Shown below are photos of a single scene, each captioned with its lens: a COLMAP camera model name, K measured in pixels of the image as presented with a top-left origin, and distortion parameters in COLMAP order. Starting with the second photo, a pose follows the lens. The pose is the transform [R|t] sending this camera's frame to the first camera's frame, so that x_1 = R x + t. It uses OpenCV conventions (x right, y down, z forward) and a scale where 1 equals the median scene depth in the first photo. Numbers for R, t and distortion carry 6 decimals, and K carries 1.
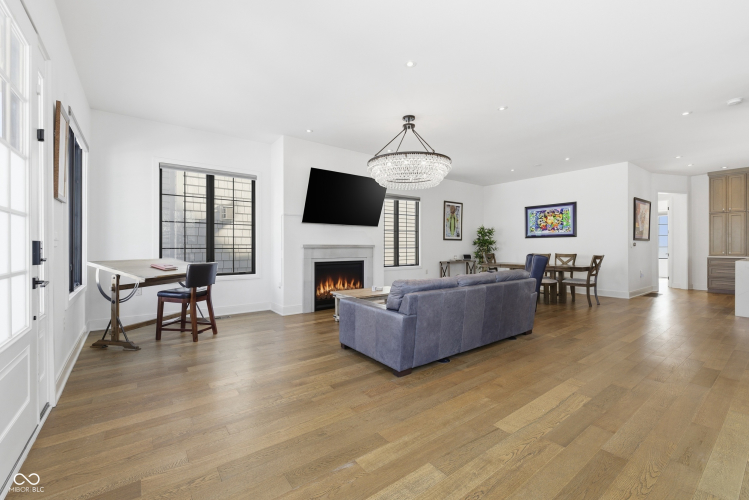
lens RADIAL K [[311.2, 0, 368.2], [0, 311.2, 248.1], [0, 0, 1]] dist [0.001232, 0.000396]
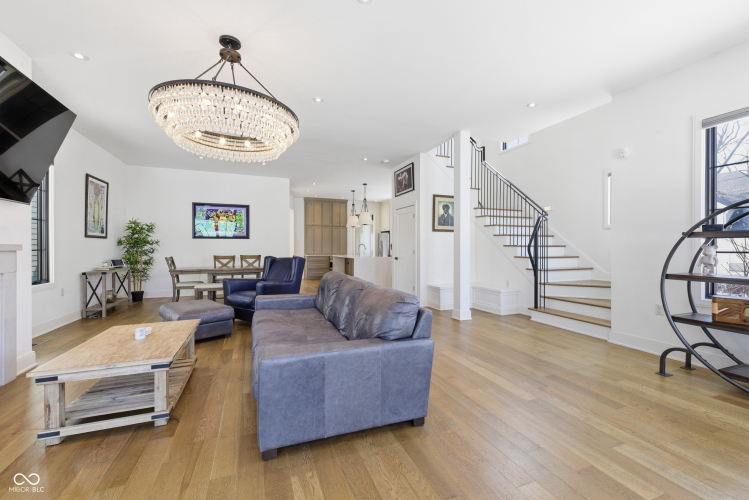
lens RADIAL K [[311.2, 0, 374.0], [0, 311.2, 249.4], [0, 0, 1]] dist [0.001232, 0.000396]
pose [[0.257925, -0.001785, 0.966163, -0.227957], [0.001576, 0.999998, 0.001427, -0.001649], [-0.966164, 0.001154, 0.257928, 0.323982]]
